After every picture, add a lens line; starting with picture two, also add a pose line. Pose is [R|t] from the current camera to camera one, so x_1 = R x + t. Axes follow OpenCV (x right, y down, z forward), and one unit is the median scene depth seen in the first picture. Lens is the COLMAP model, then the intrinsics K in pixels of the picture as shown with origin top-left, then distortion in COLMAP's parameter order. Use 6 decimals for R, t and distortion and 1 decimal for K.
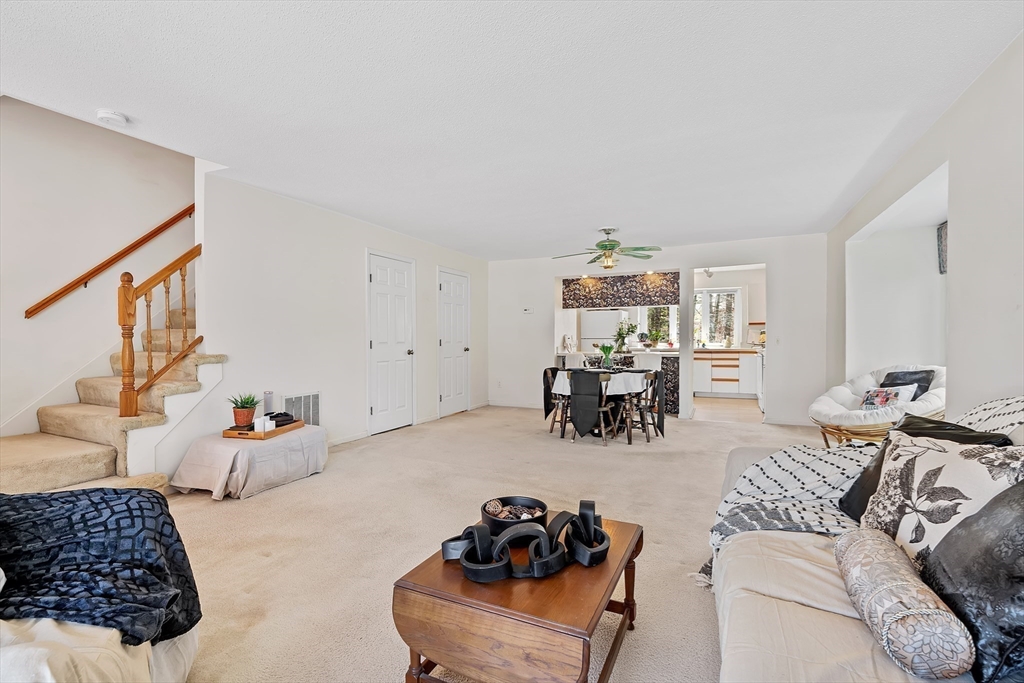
lens RADIAL K [[473.9, 0, 507.8], [0, 473.9, 337.9], [0, 0, 1]] dist [-0.001860, 0.000260]
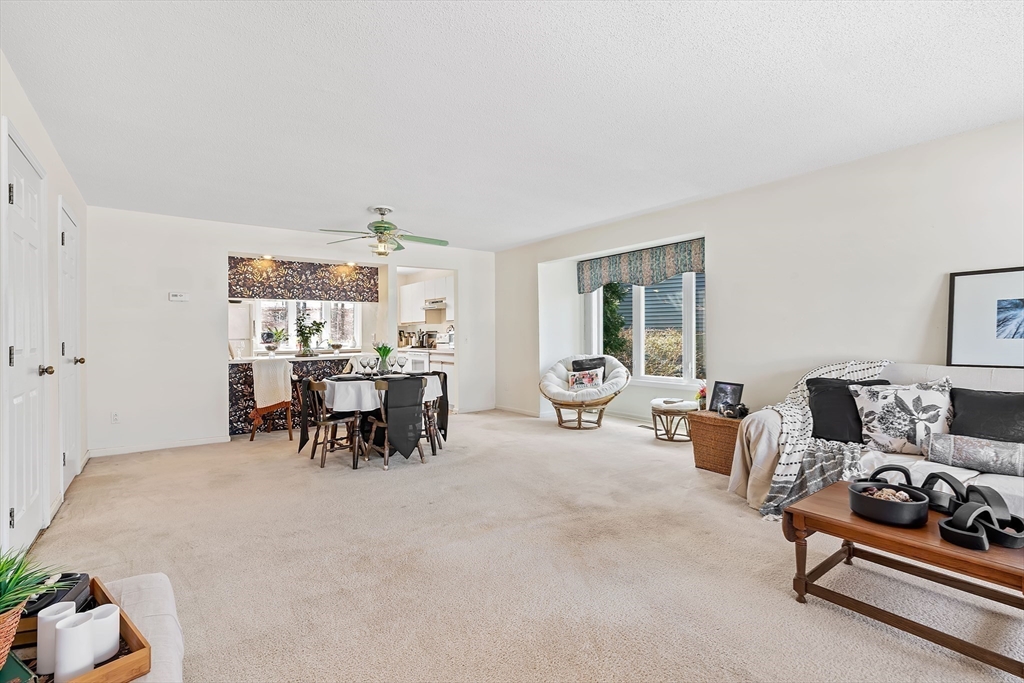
lens RADIAL K [[473.9, 0, 507.8], [0, 473.9, 337.9], [0, 0, 1]] dist [-0.001860, 0.000260]
pose [[0.458857, -0.006601, 0.888485, -0.348896], [0.008574, 0.999959, 0.003001, -0.000352], [-0.888469, 0.006241, 0.458895, 0.333410]]
